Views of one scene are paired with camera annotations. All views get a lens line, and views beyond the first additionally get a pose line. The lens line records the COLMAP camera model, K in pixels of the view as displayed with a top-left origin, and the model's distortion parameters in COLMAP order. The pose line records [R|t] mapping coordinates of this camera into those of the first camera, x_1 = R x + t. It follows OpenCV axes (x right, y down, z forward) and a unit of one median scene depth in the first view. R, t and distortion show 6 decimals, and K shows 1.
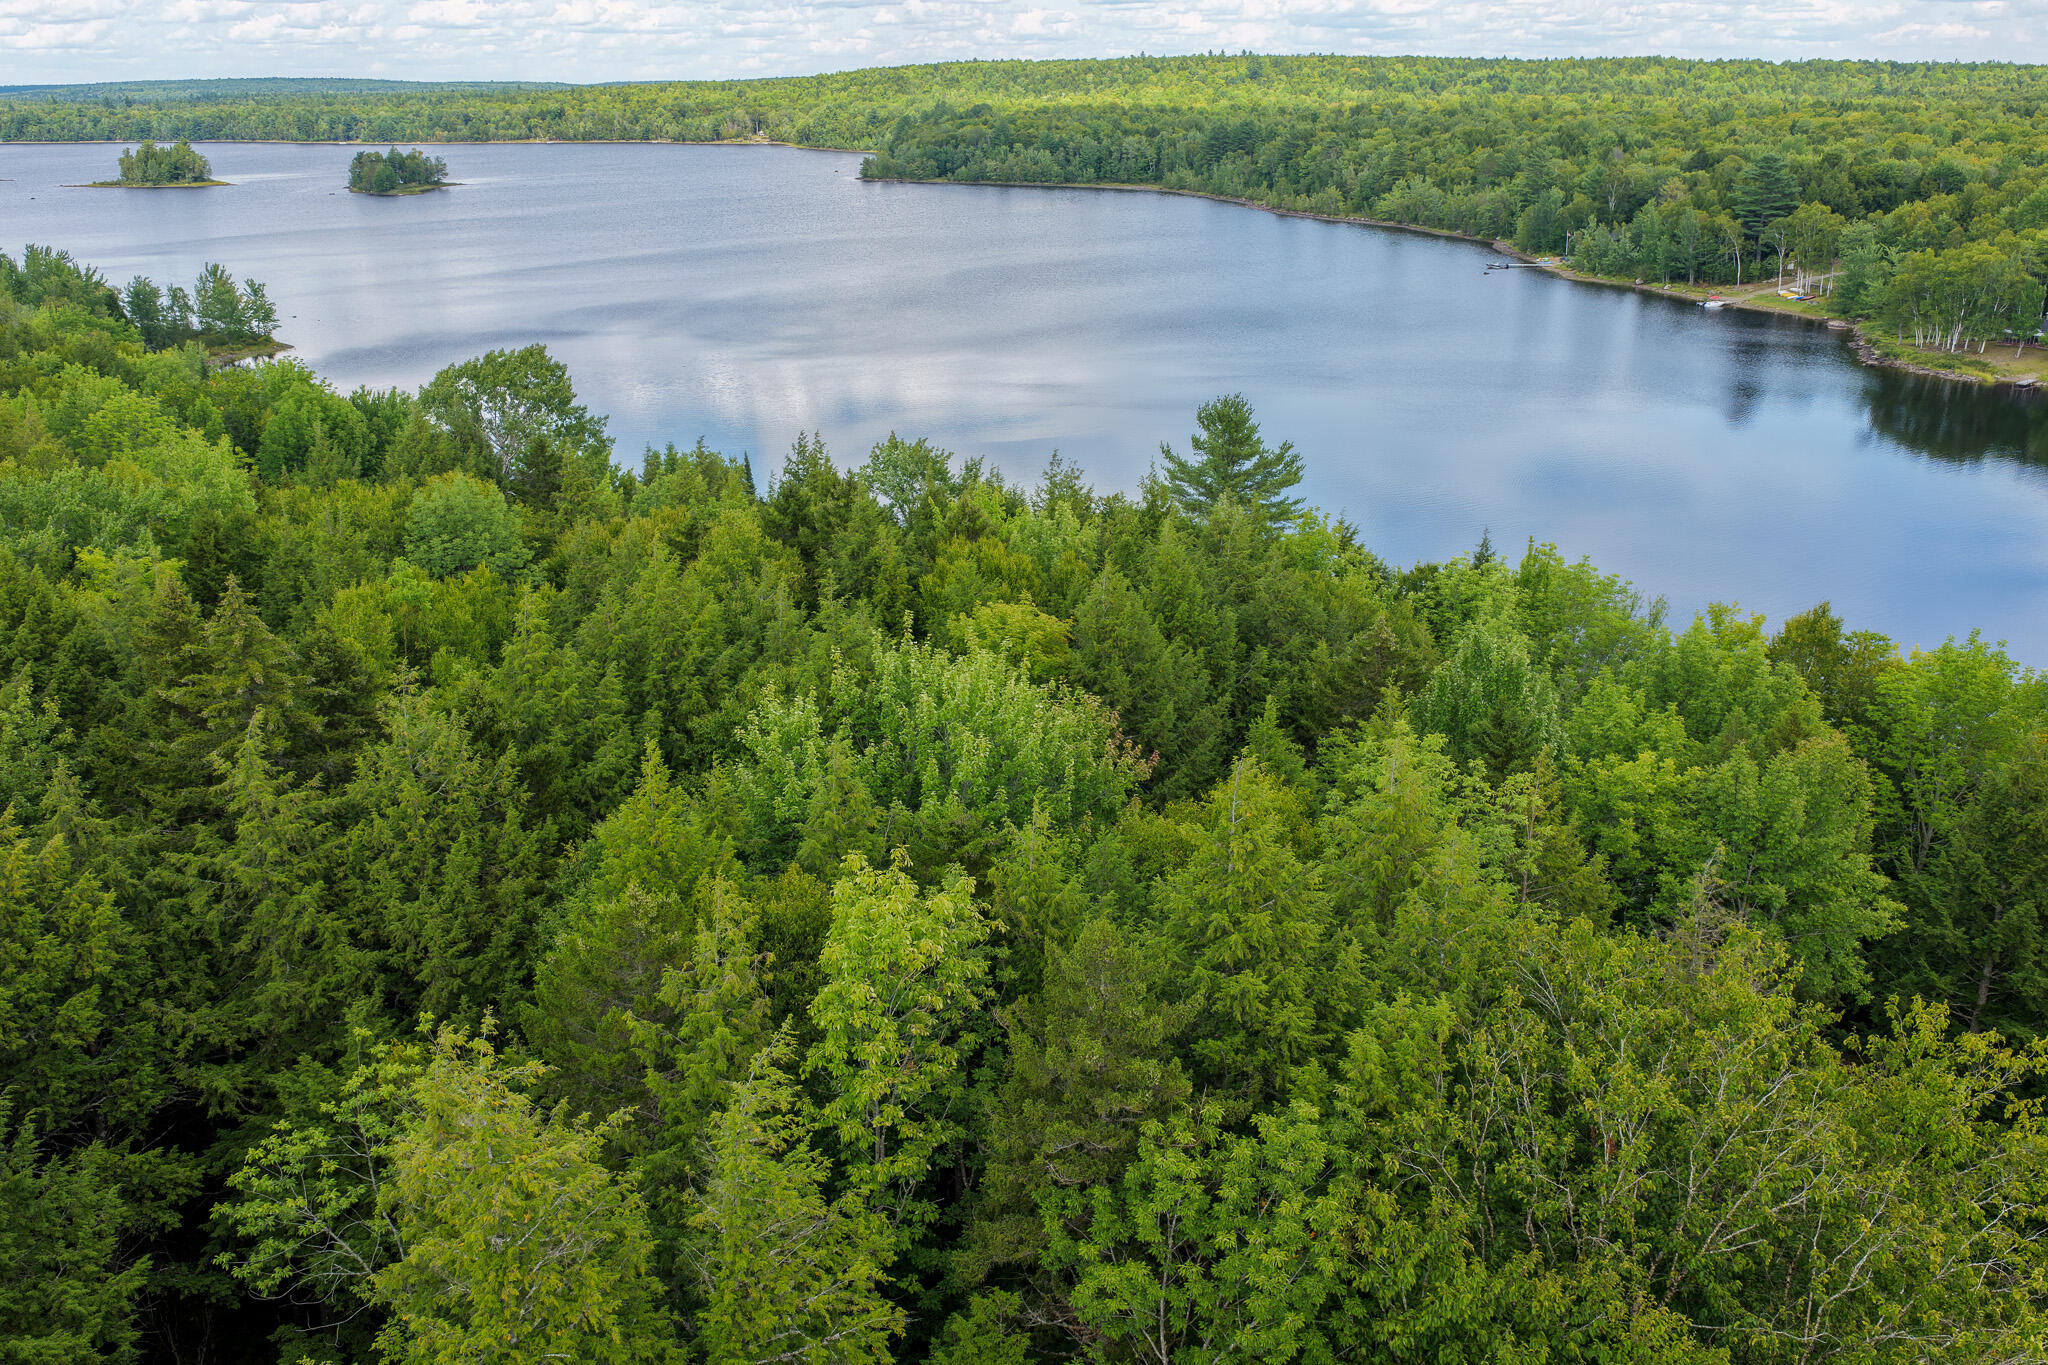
lens RADIAL K [[1701.8, 0, 1035.1], [0, 1701.8, 683.1], [0, 0, 1]] dist [-0.014938, 0.046637]
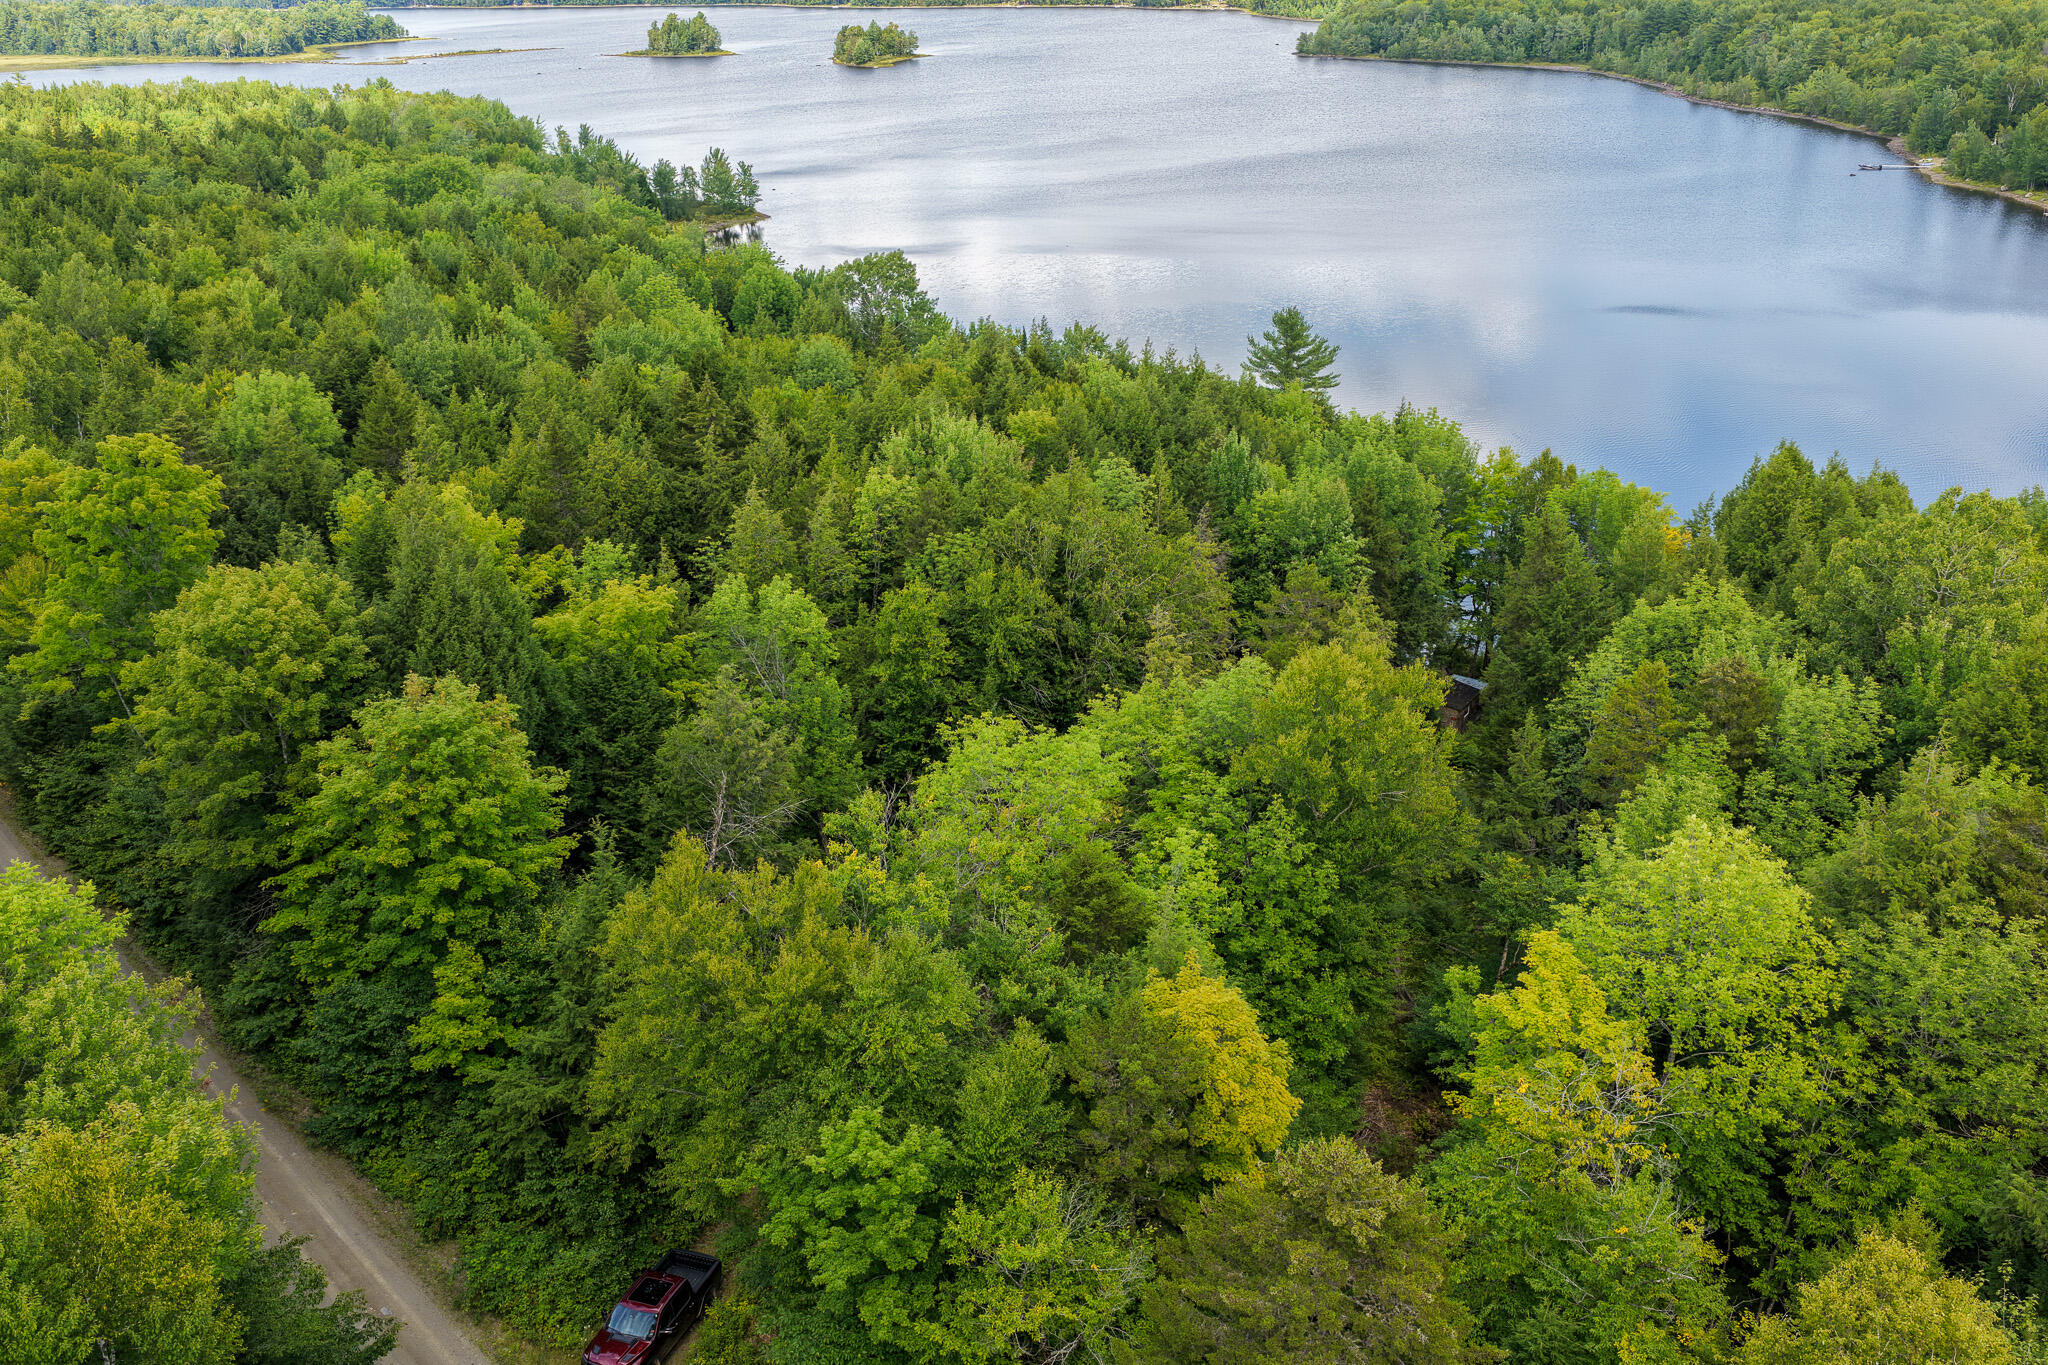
lens RADIAL K [[1701.8, 0, 1035.1], [0, 1701.8, 683.1], [0, 0, 1]] dist [-0.014938, 0.046637]
pose [[0.965276, 0.098223, -0.242061, 0.072678], [-0.079137, 0.993027, 0.087372, 0.014620], [0.248955, -0.065182, 0.966319, -0.149966]]
